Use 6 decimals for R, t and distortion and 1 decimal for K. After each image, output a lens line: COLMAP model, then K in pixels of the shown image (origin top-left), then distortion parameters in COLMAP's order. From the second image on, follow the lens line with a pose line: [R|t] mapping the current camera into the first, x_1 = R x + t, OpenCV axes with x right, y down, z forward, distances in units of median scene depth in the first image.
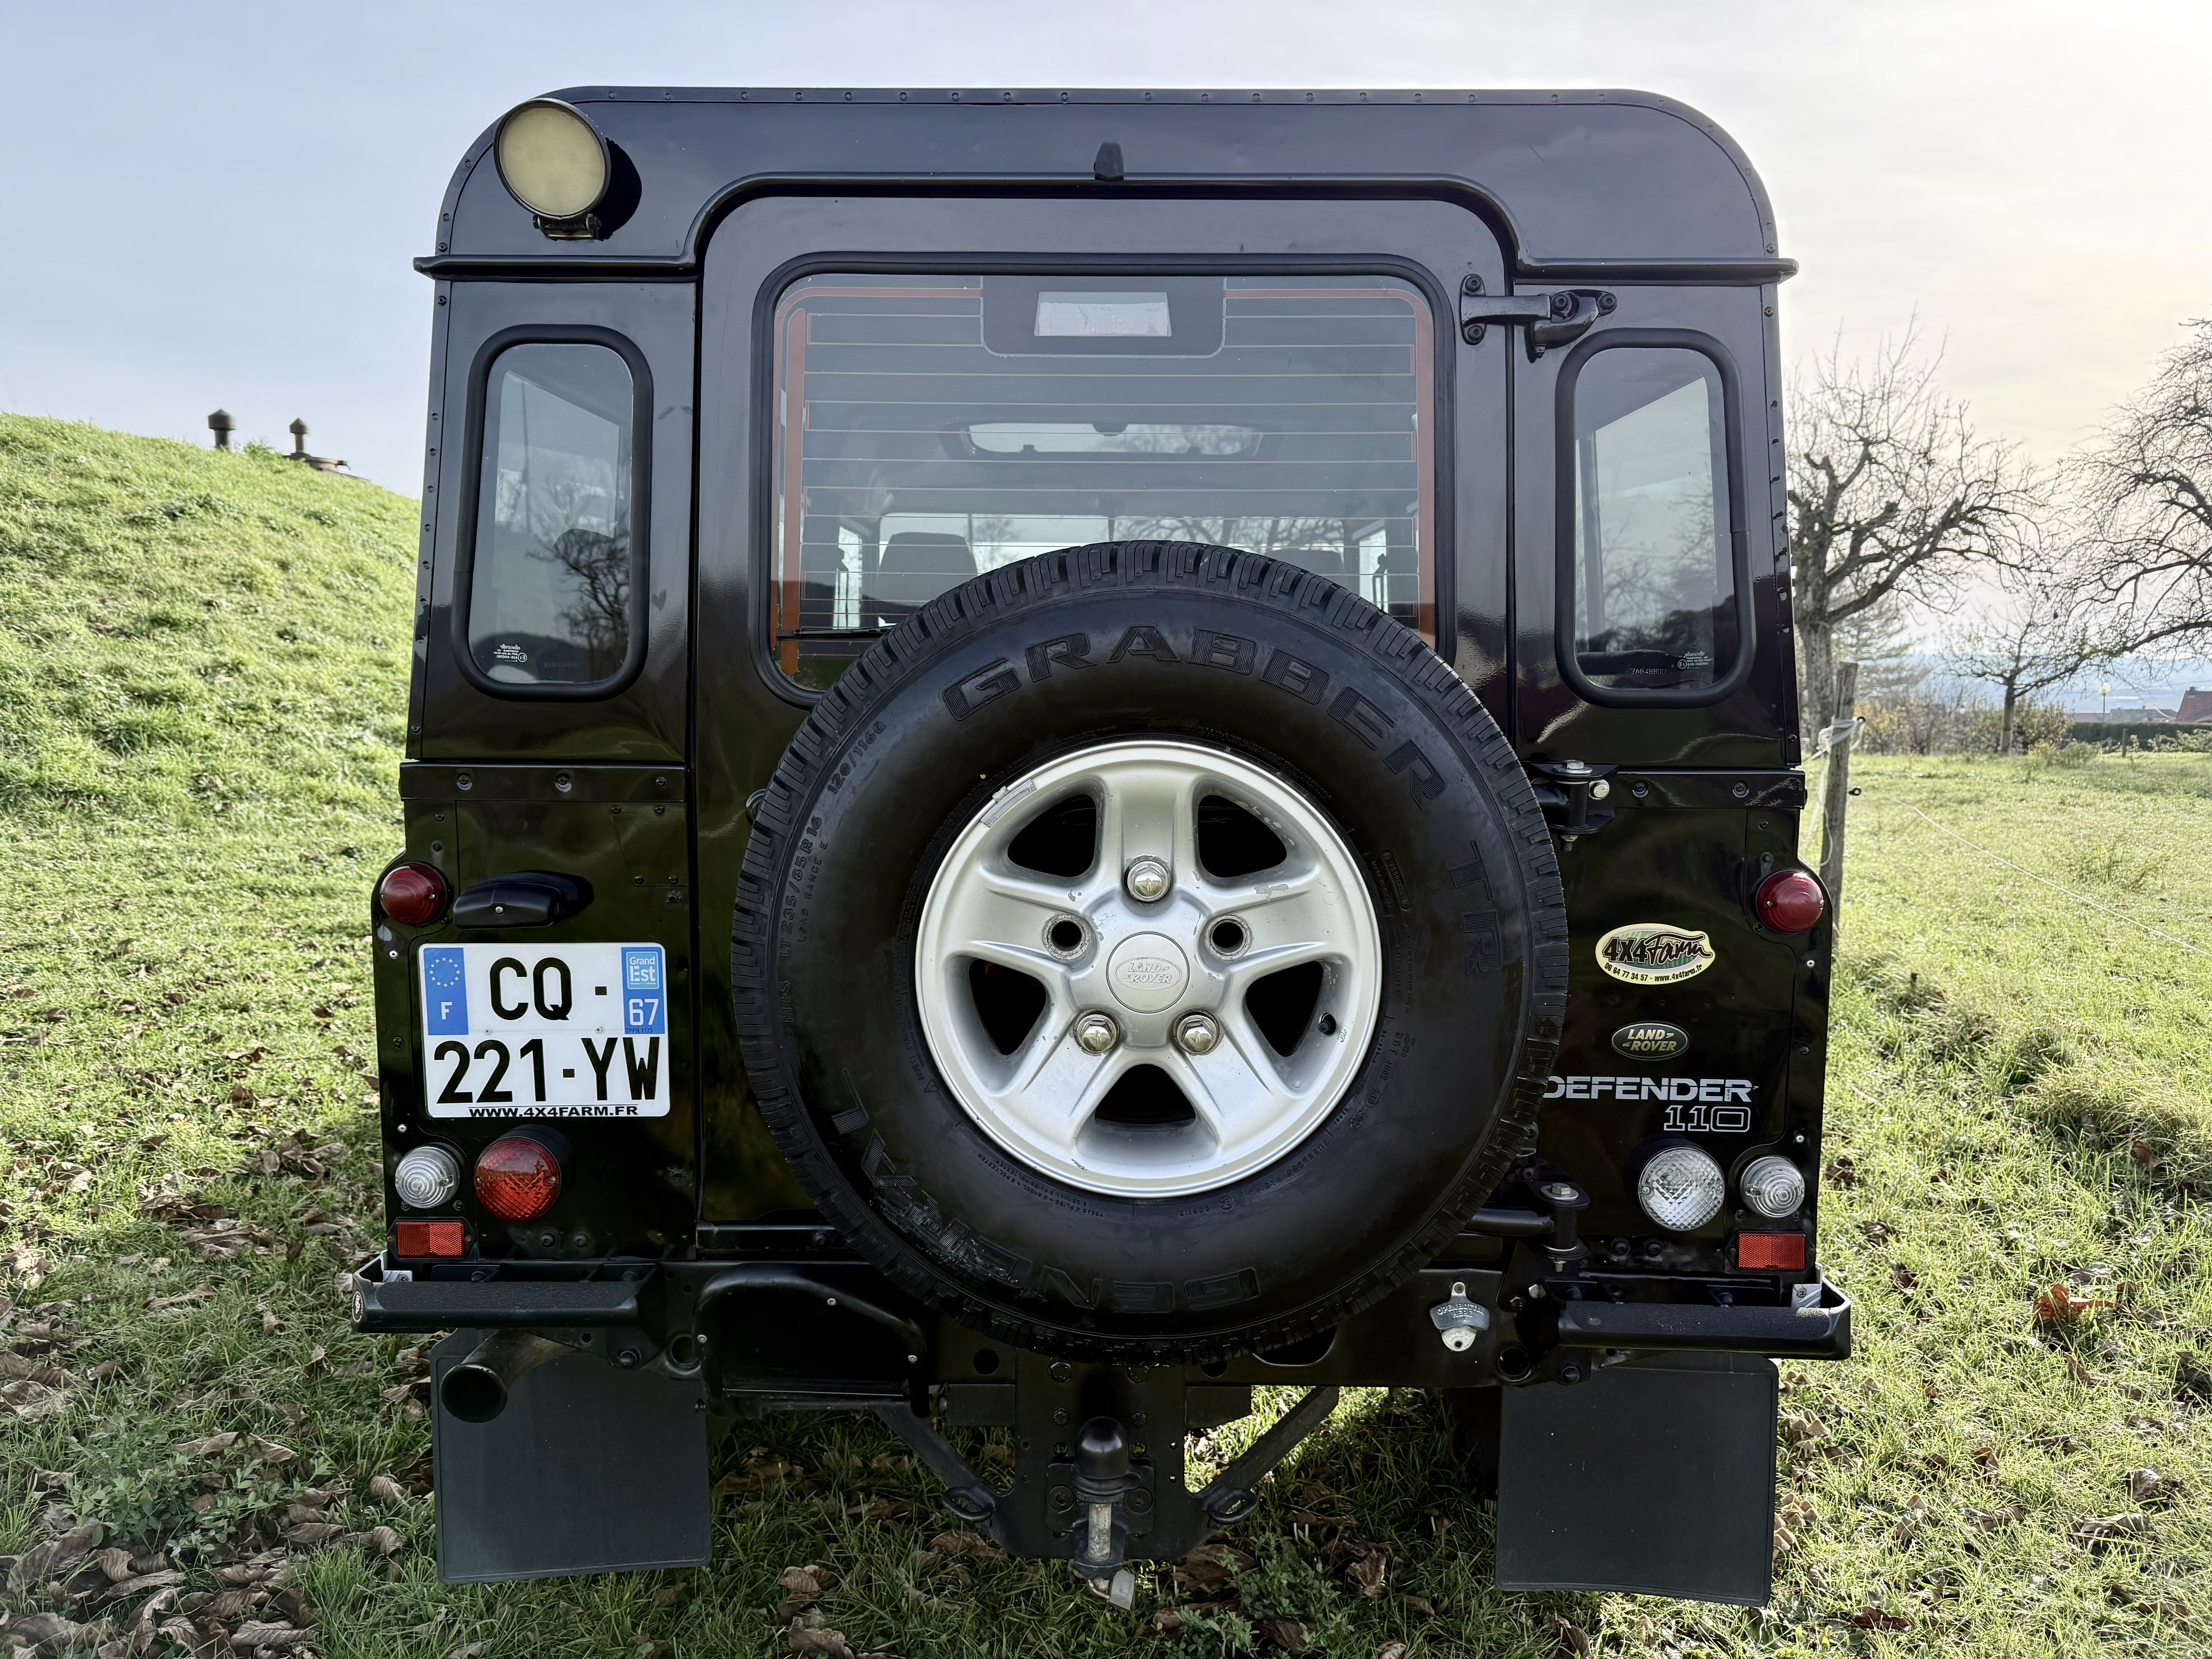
lens RADIAL K [[1575.7, 0, 1106.6], [0, 1575.7, 834.2], [0, 0, 1]] dist [0.036346, -0.041433]
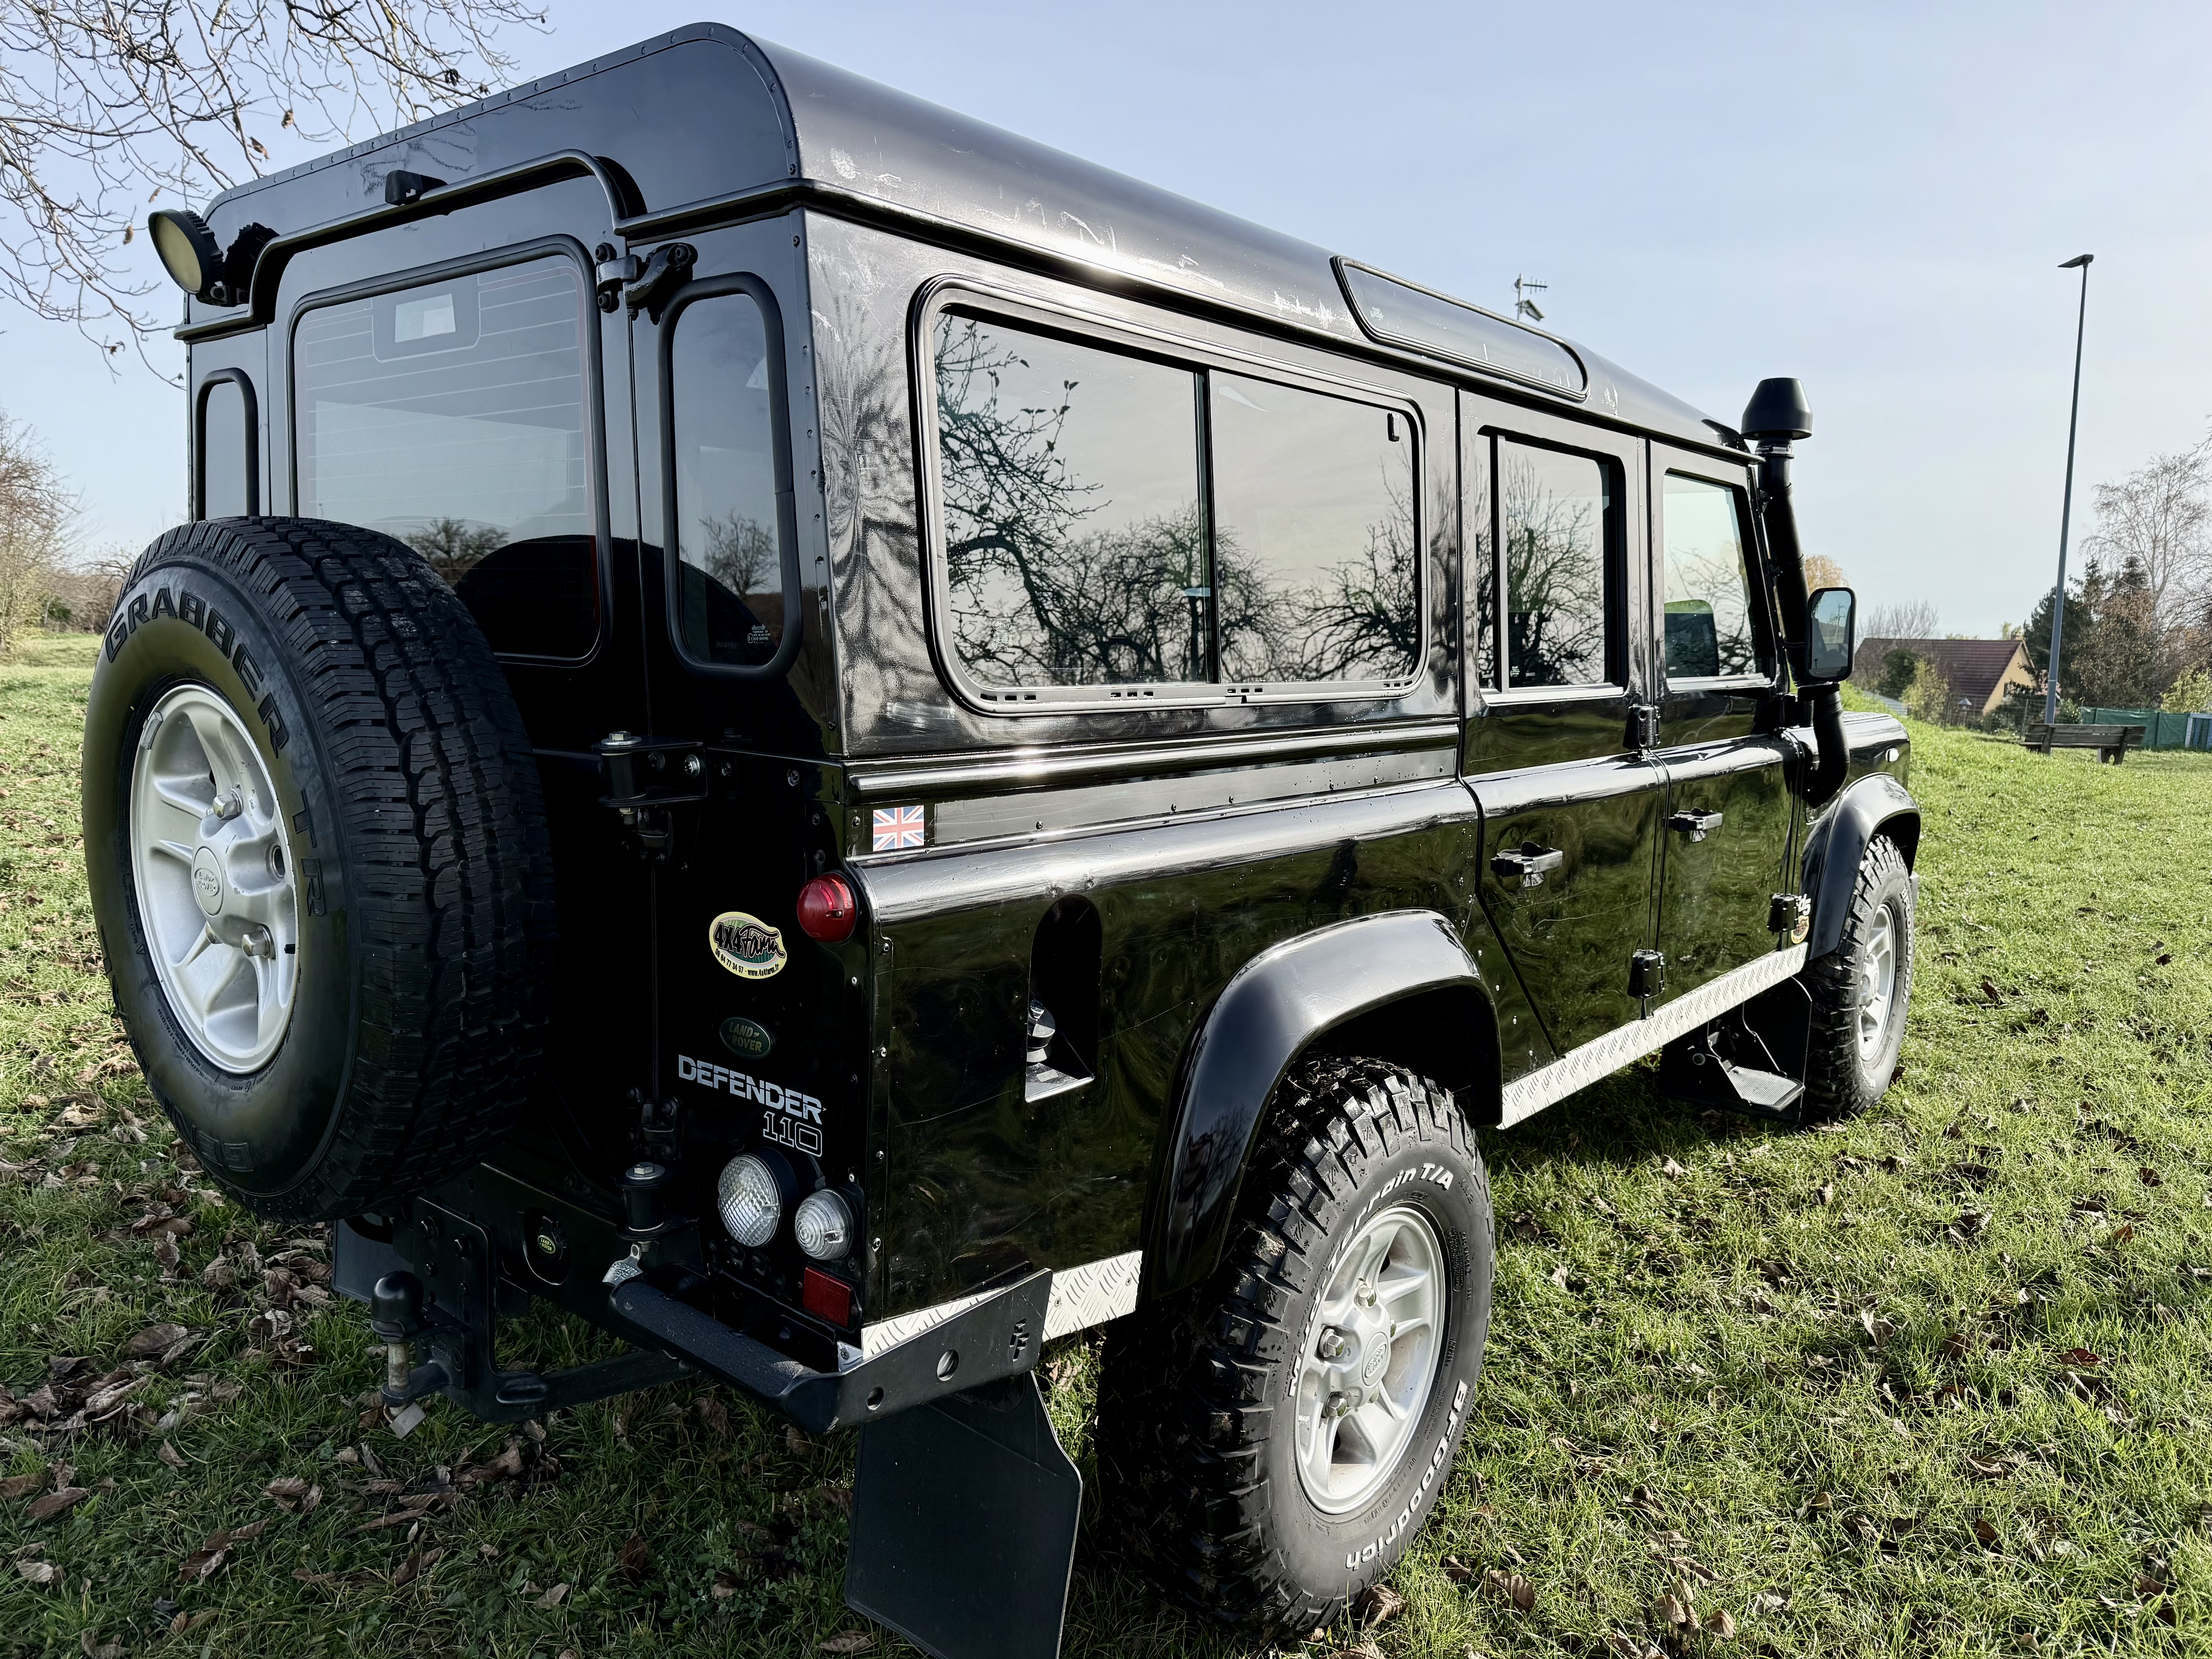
lens RADIAL K [[1575.7, 0, 1112.5], [0, 1575.7, 824.4], [0, 0, 1]] dist [0.036346, -0.041433]
pose [[0.772493, 0.096349, -0.627671, 1.081529], [-0.086459, 0.995176, 0.046354, -0.057136], [0.629110, 0.018459, 0.777097, 0.405418]]
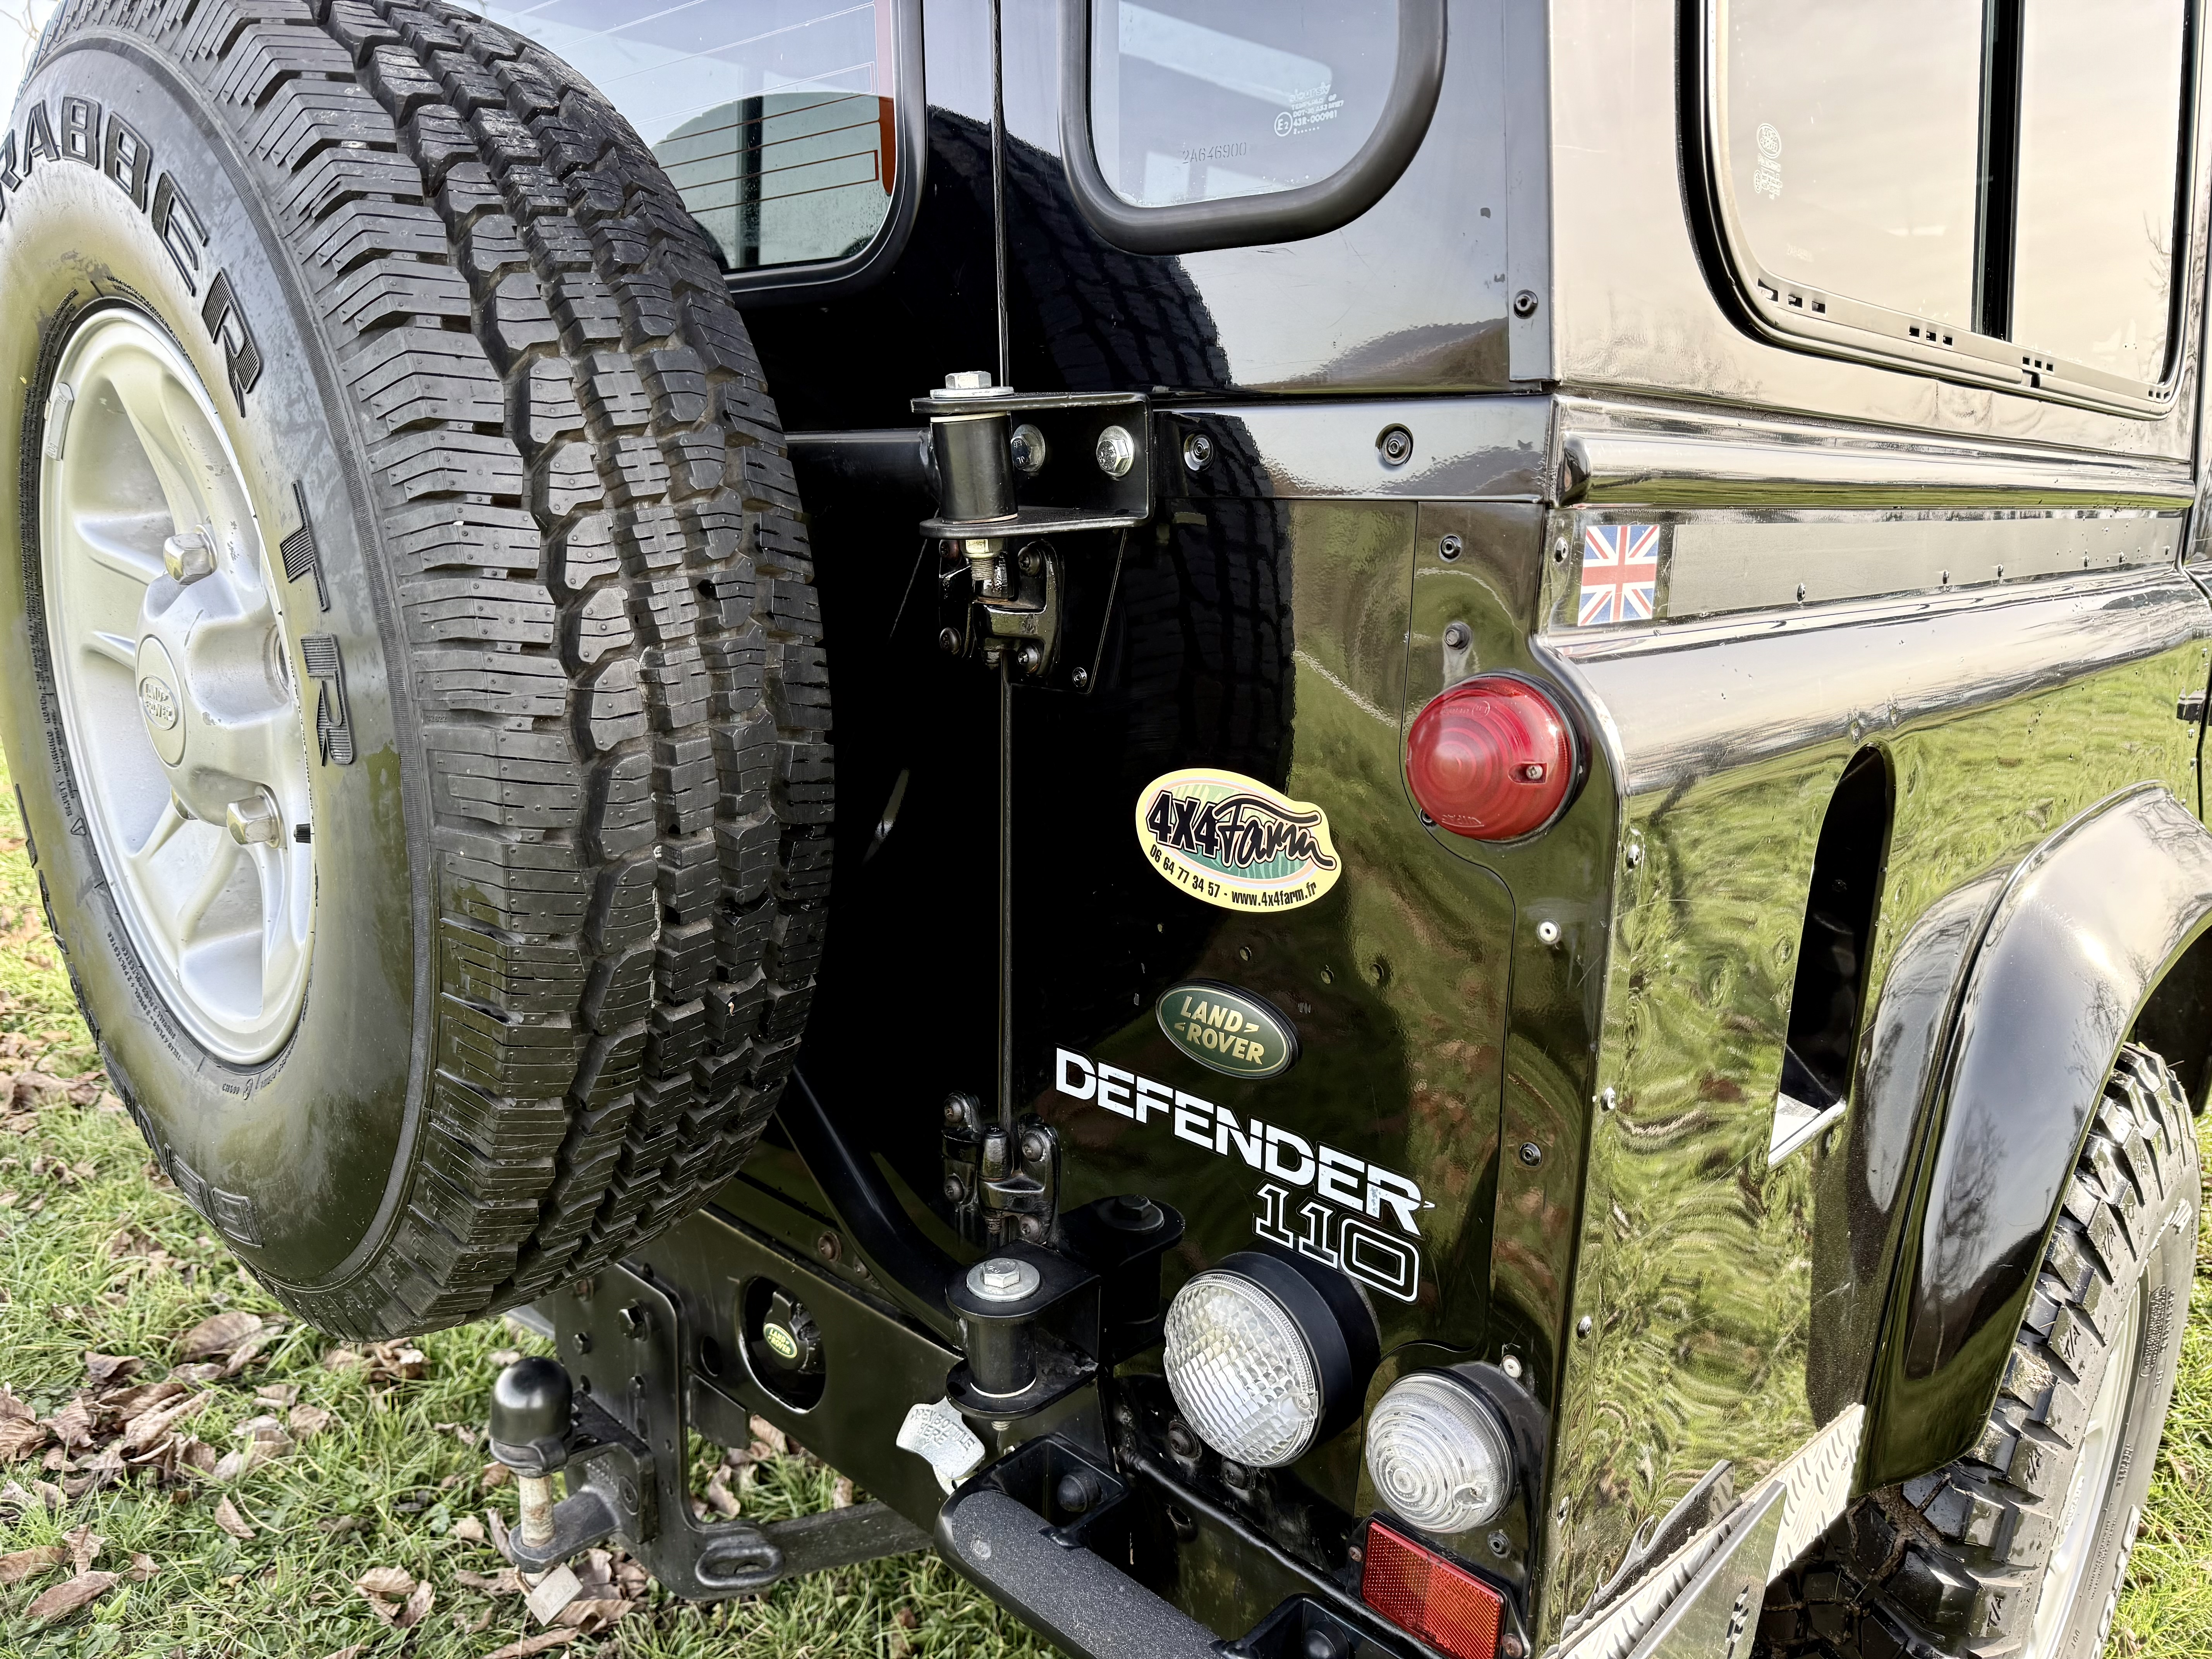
lens RADIAL K [[1575.7, 0, 1110.7], [0, 1575.7, 832.9], [0, 0, 1]] dist [0.036346, -0.041433]
pose [[0.728206, 0.158894, -0.666684, 0.607487], [-0.089128, 0.986448, 0.137752, 0.016078], [0.679538, -0.040892, 0.732500, 0.649208]]
